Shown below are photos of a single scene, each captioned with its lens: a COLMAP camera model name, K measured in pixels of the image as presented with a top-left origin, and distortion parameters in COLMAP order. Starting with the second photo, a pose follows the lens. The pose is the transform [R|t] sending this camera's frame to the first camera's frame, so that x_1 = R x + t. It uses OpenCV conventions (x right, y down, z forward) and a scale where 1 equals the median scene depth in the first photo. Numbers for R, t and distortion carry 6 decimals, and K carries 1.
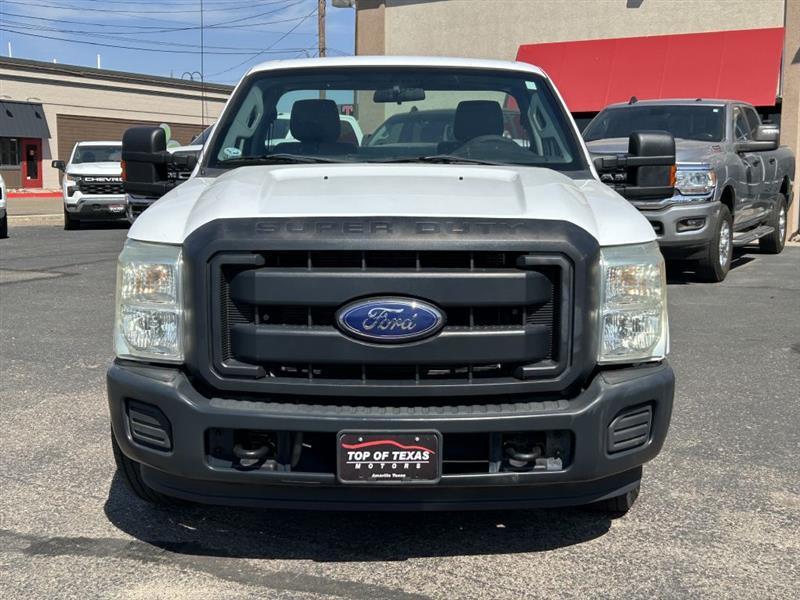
lens RADIAL K [[943.1, 0, 400.0], [0, 943.1, 300.0], [0, 0, 1]] dist [0.194193, -0.582134]
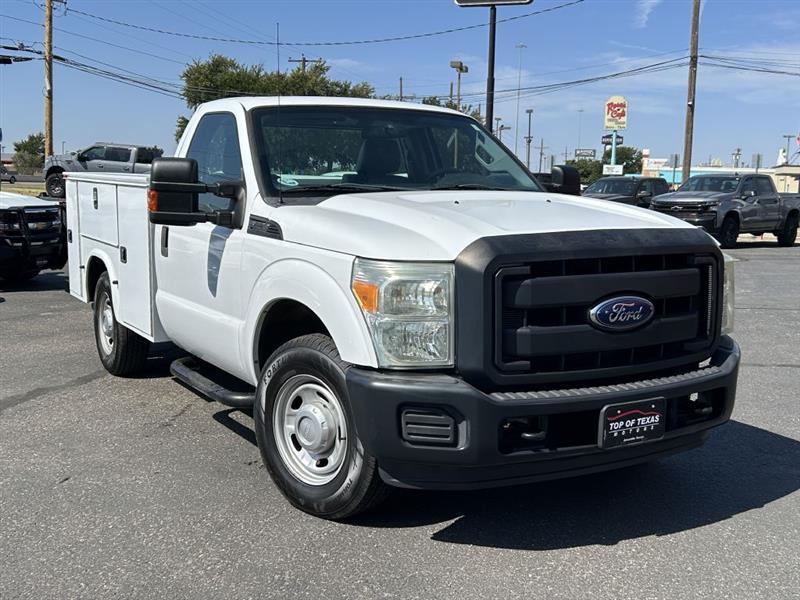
lens RADIAL K [[943.1, 0, 400.0], [0, 943.1, 300.0], [0, 0, 1]] dist [0.194193, -0.582134]
pose [[0.860000, -0.062776, 0.506418, -0.893858], [0.080618, 0.996656, -0.013359, -0.002959], [-0.503886, 0.052315, 0.862185, 0.072691]]
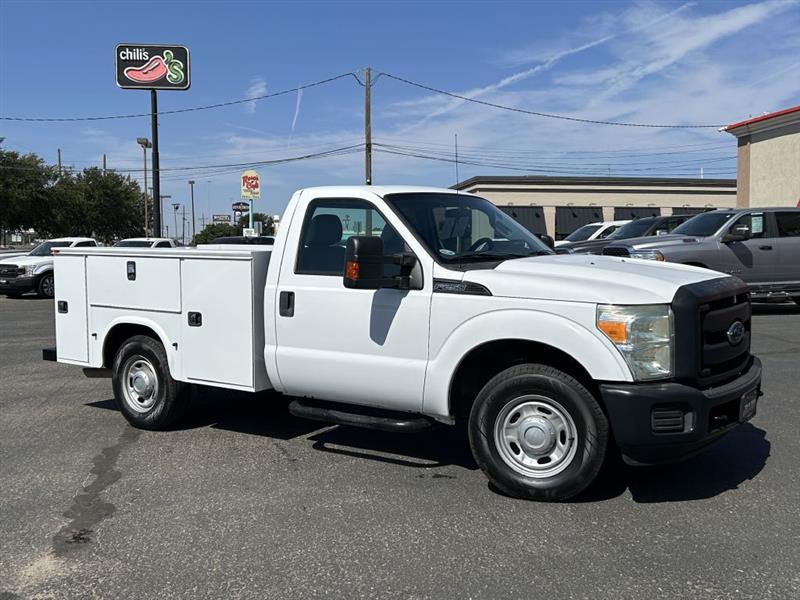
lens RADIAL K [[829.2, 0, 400.0], [0, 829.2, 300.0], [0, 0, 1]] dist [0.102713, -0.201053]
pose [[0.580448, -0.070873, 0.811207, -1.748786], [0.148710, 0.988678, -0.020029, -0.110079], [-0.800603, 0.132261, 0.584416, 0.557172]]
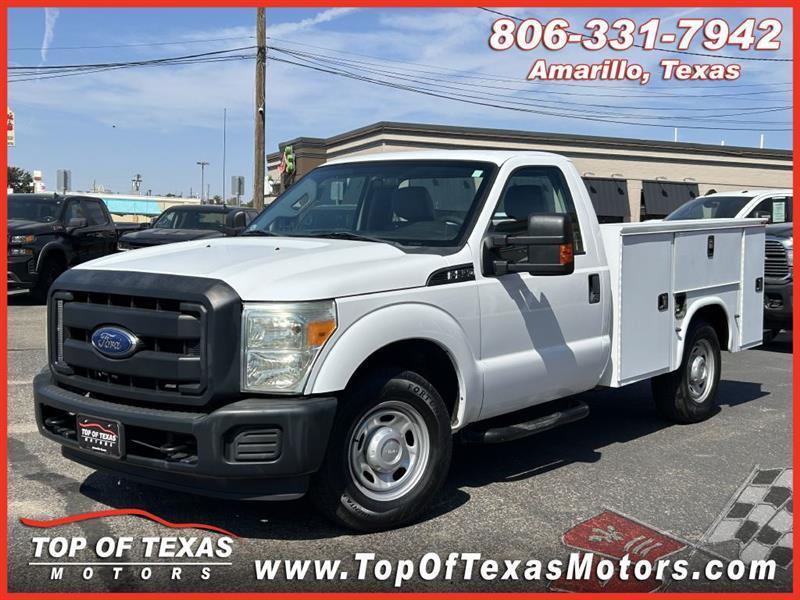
lens RADIAL K [[1034.8, 0, 400.0], [0, 1034.8, 300.0], [0, 0, 1]] dist [0.211775, -0.535882]
pose [[0.413505, -0.068426, 0.907927, -0.191638], [0.129941, 0.991400, 0.015537, -0.430130], [-0.901182, 0.111553, 0.418840, 2.707446]]
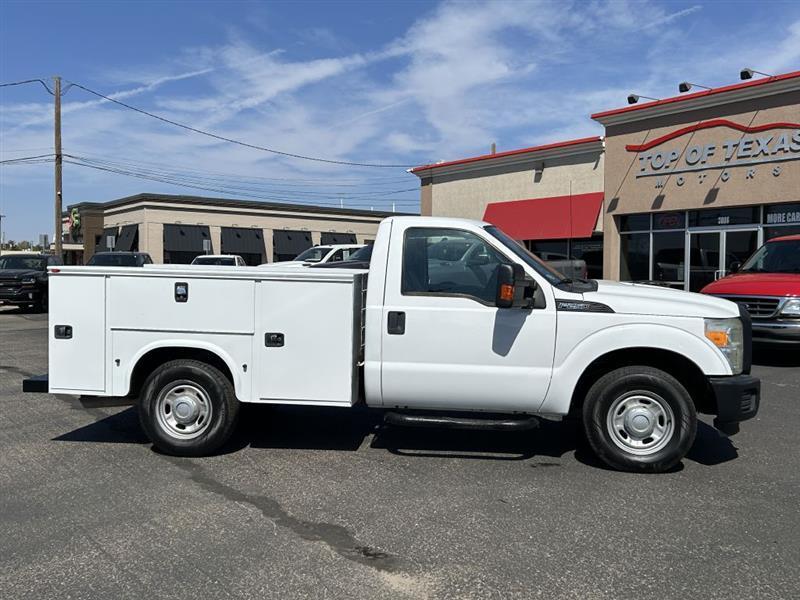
lens RADIAL K [[772.8, 0, 412.4], [0, 772.8, 299.7], [0, 0, 1]] dist [0.089028, -0.152415]
pose [[0.122034, -0.059195, 0.990759, -2.265842], [0.156162, 0.986932, 0.039731, -0.307958], [-0.980164, 0.149870, 0.129683, 1.593032]]
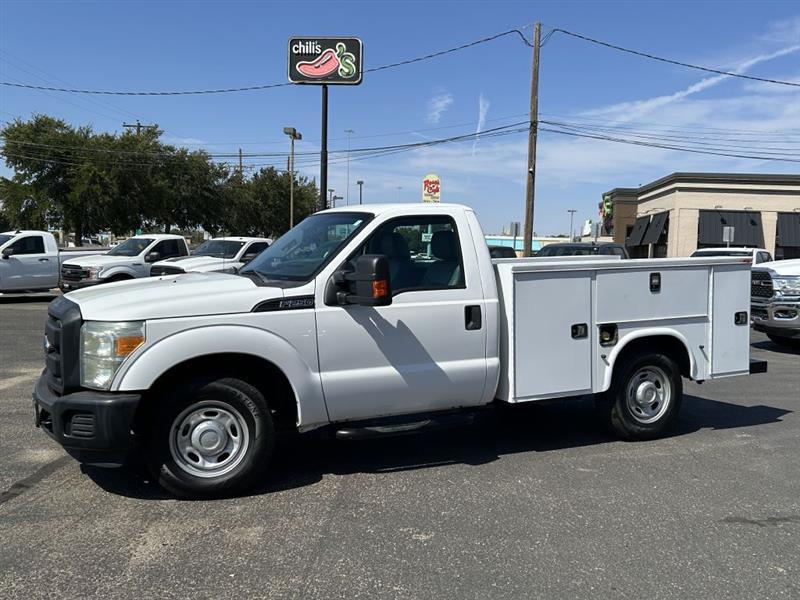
lens RADIAL K [[794.0, 0, 403.5], [0, 794.0, 312.7], [0, 0, 1]] dist [0.107079, -0.202247]
pose [[0.746882, -0.048681, 0.663172, 0.486560], [0.096462, 0.994699, -0.035621, -0.332280], [-0.657922, 0.090575, 0.747619, 1.944560]]
